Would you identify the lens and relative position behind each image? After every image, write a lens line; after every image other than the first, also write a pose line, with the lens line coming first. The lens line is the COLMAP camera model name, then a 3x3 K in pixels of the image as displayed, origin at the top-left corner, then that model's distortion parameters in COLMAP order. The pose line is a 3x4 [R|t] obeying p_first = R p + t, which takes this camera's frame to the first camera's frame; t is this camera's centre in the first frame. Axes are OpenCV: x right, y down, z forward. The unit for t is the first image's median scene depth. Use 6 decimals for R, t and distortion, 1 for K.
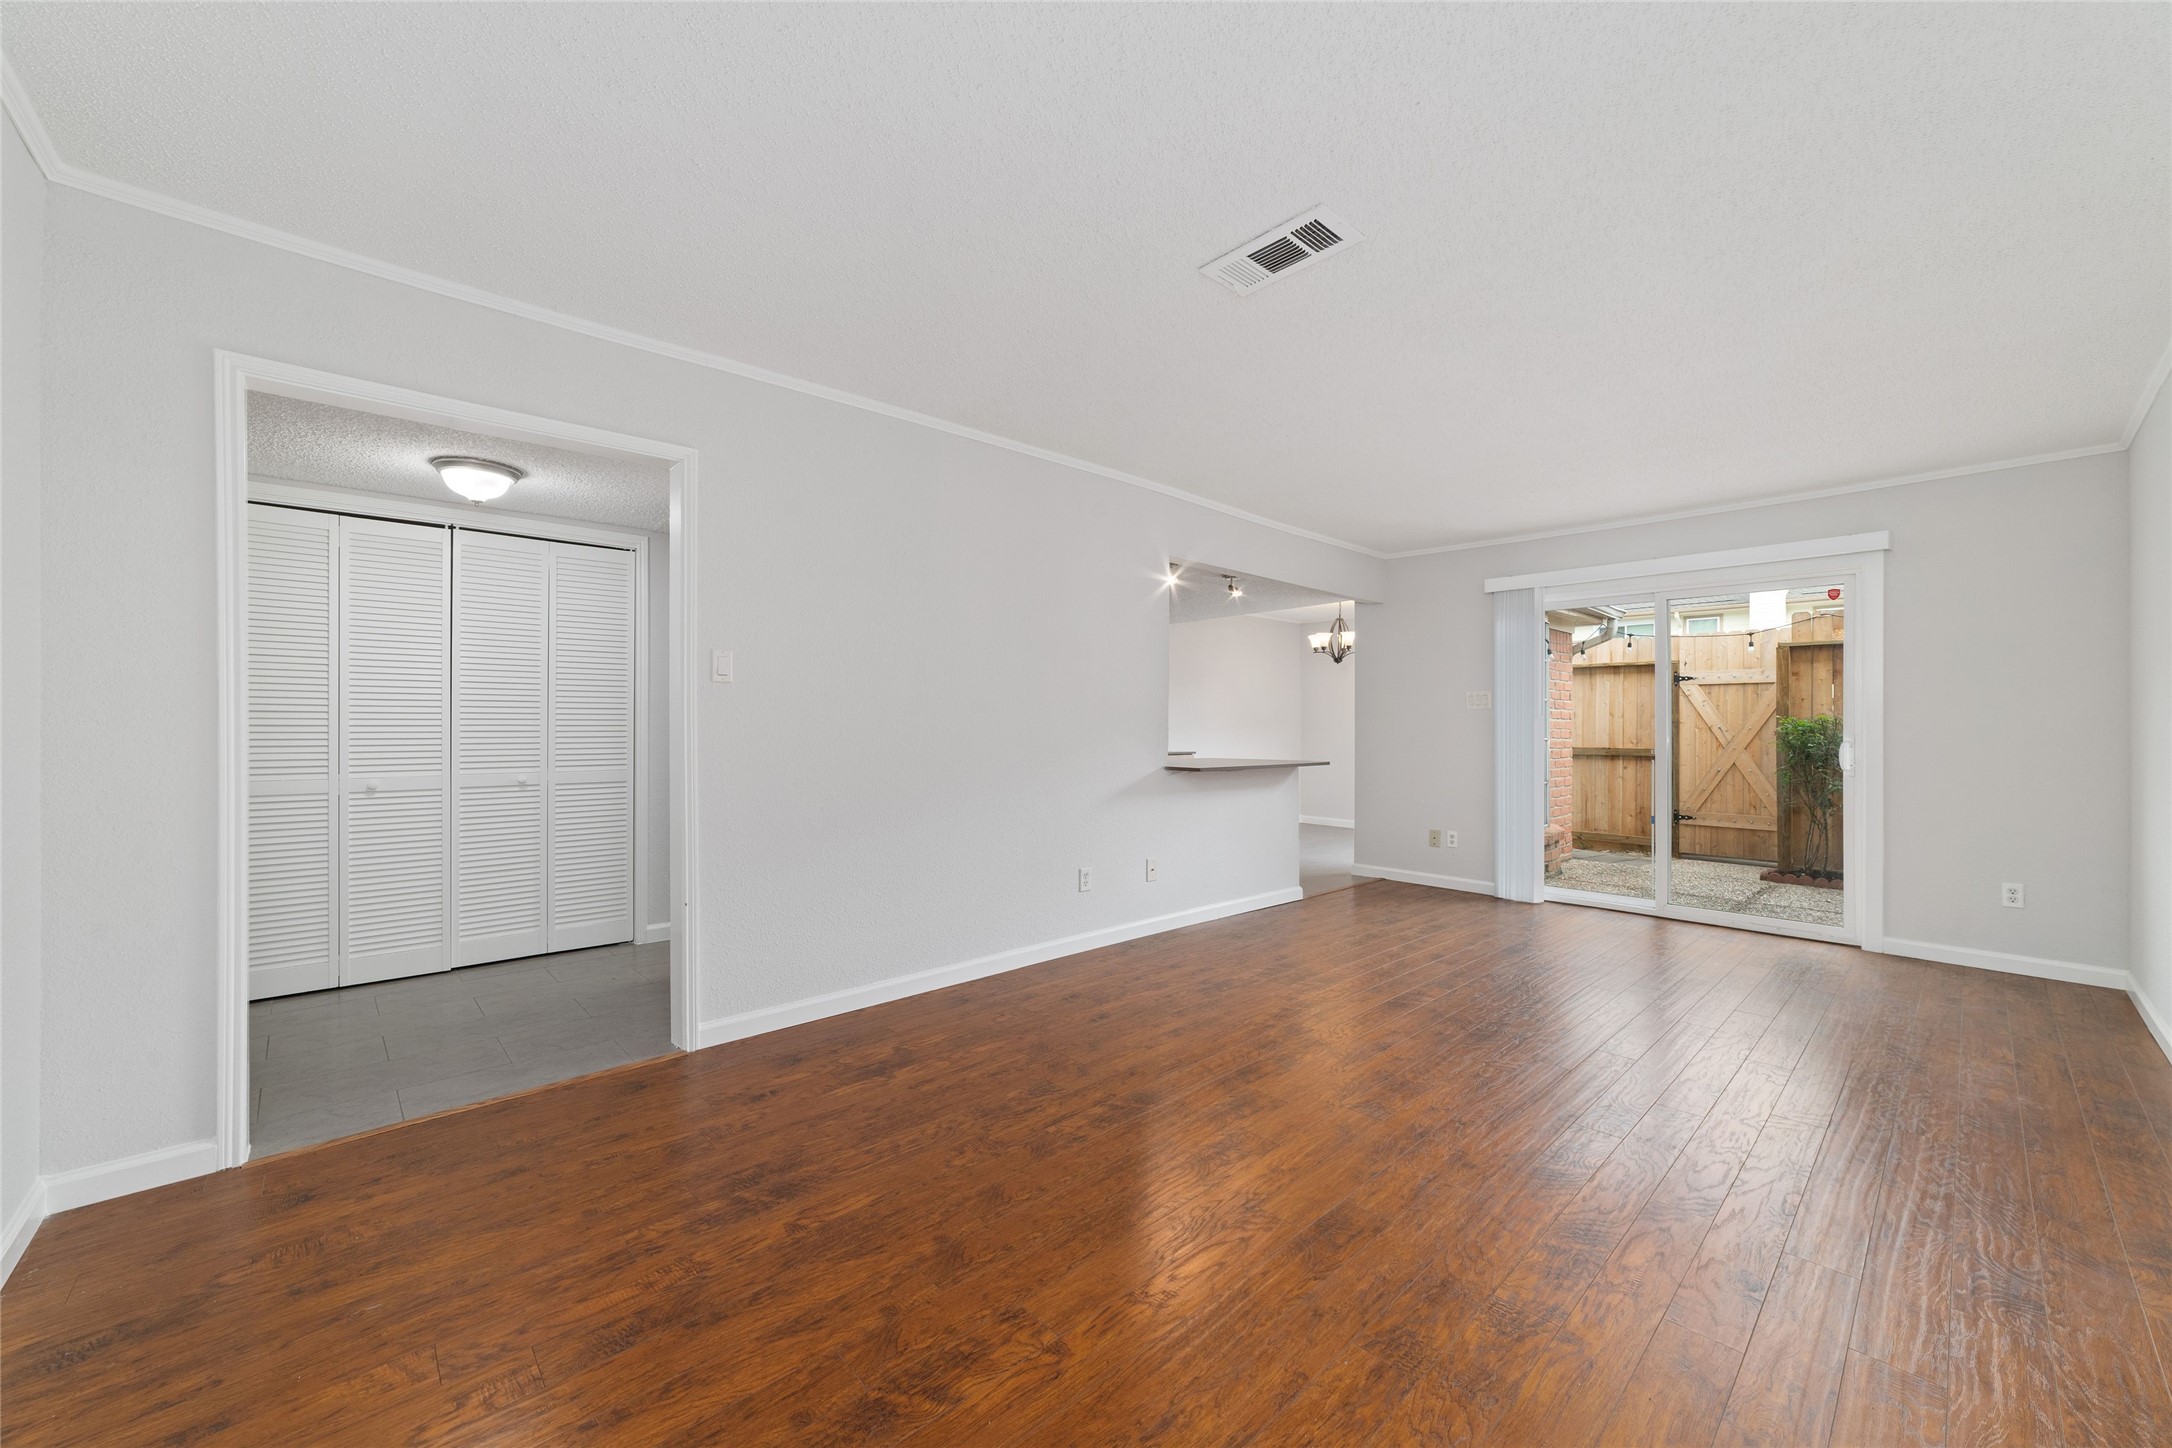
lens RADIAL K [[832.9, 0, 1111.1], [0, 832.9, 692.5], [0, 0, 1]] dist [-0.010850, 0.002682]
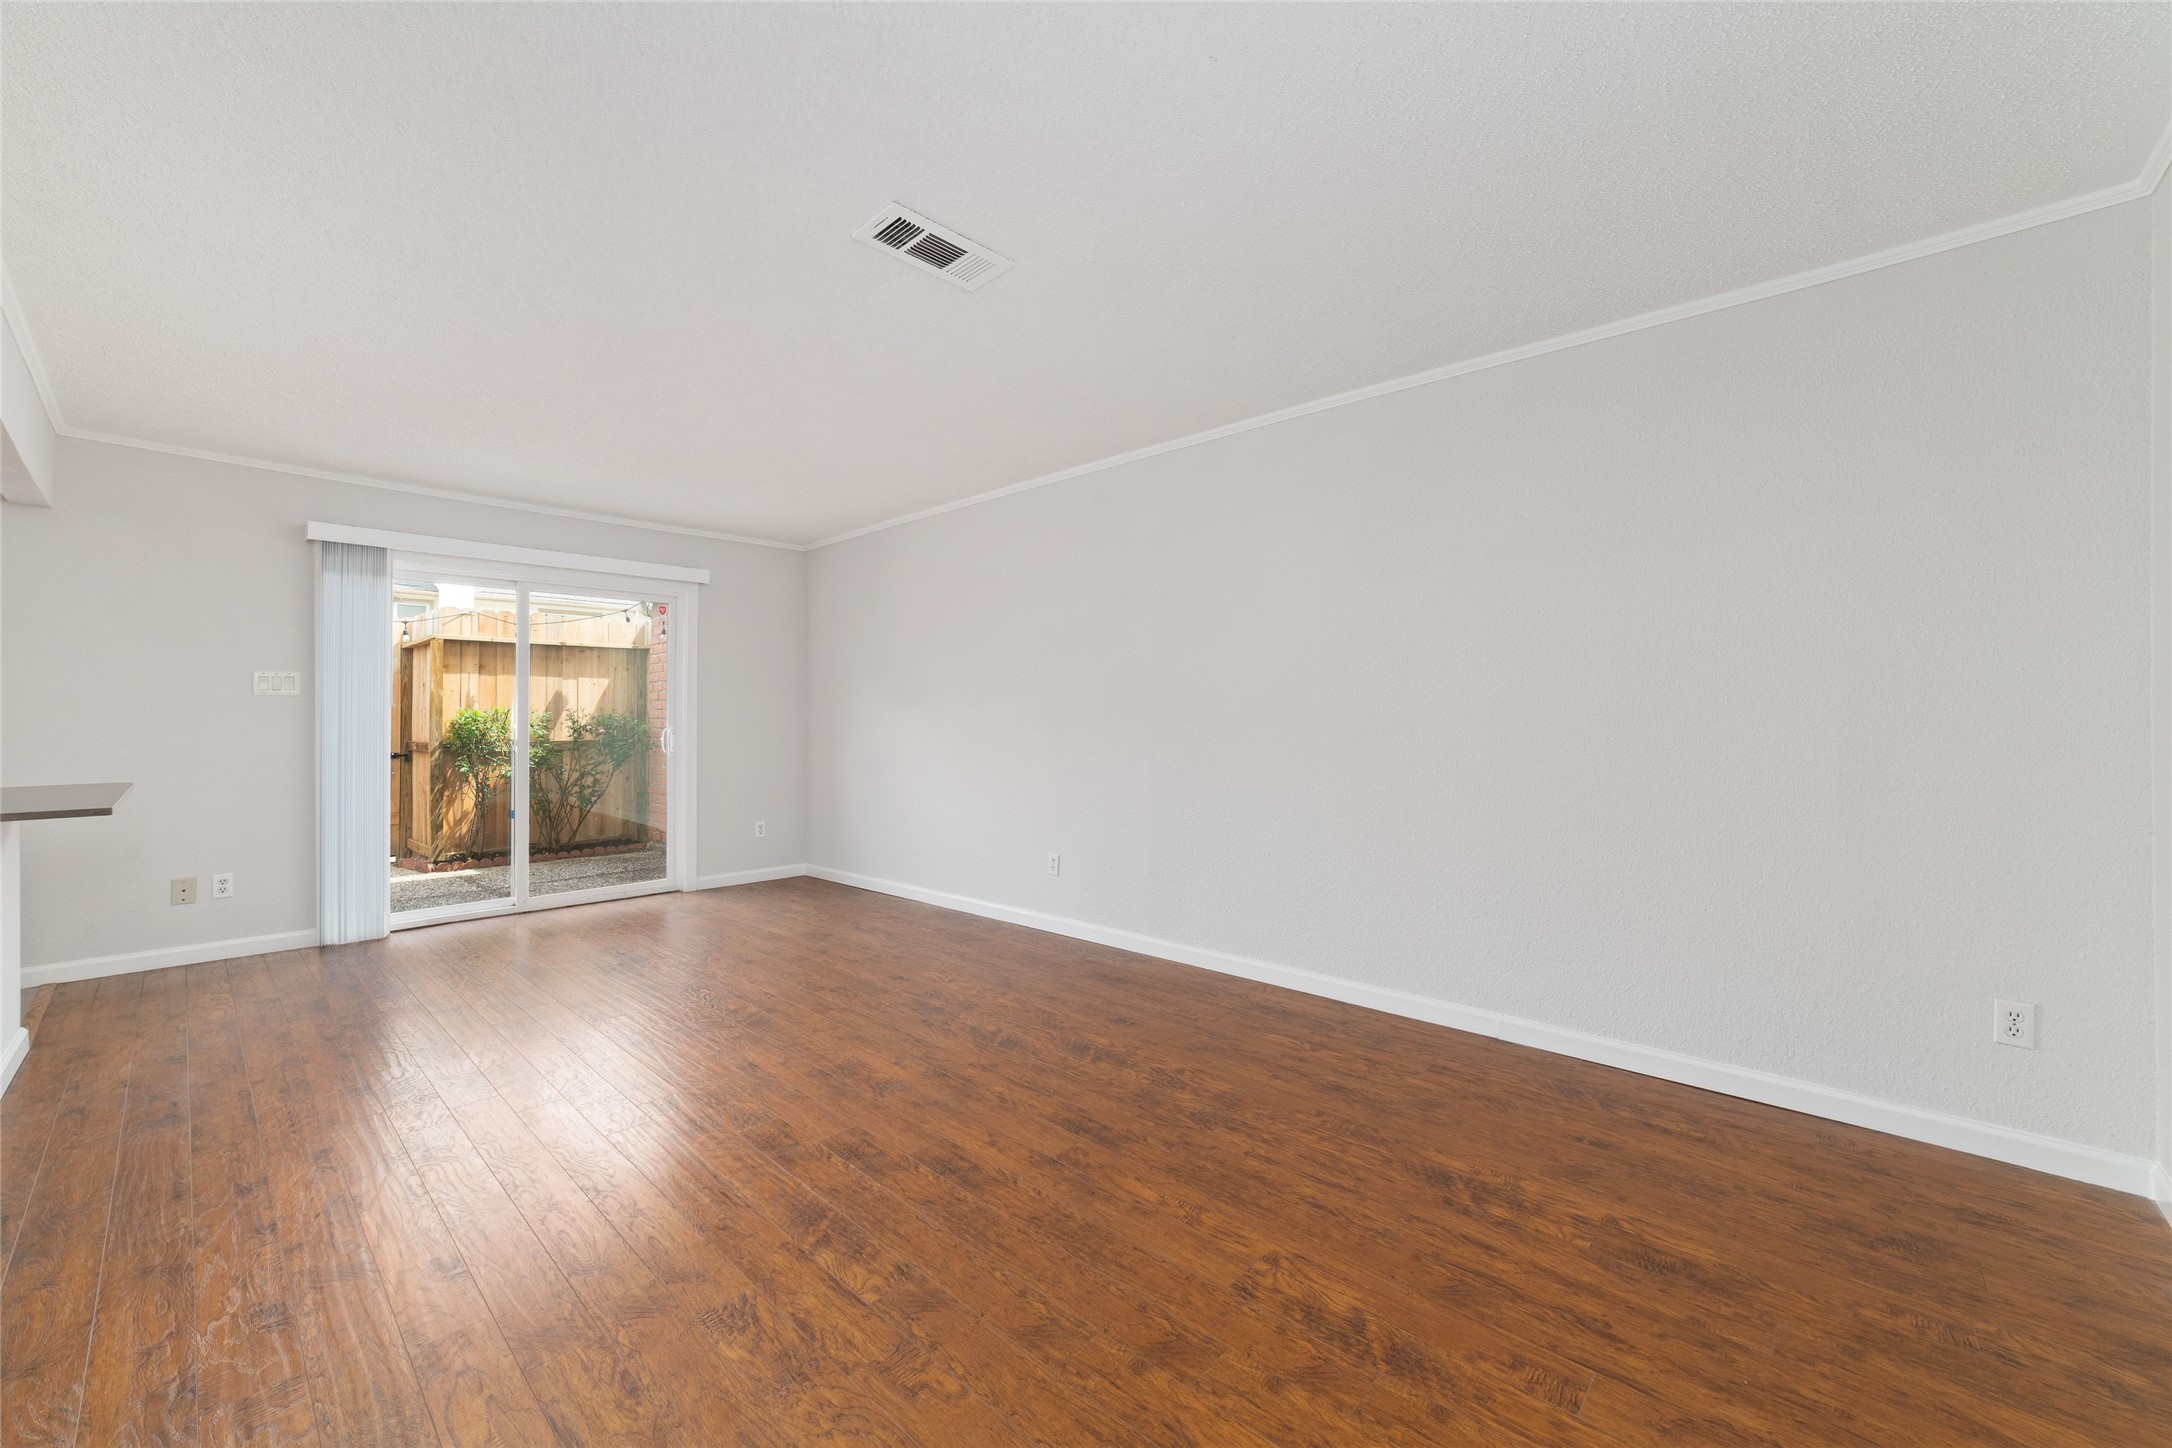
lens RADIAL K [[832.9, 0, 1074.8], [0, 832.9, 724.0], [0, 0, 1]] dist [-0.010850, 0.002682]
pose [[-0.051278, -0.011457, 0.998619, -0.791857], [-0.039315, 0.999182, 0.009445, 0.026150], [-0.997910, -0.038776, -0.051687, 0.897120]]
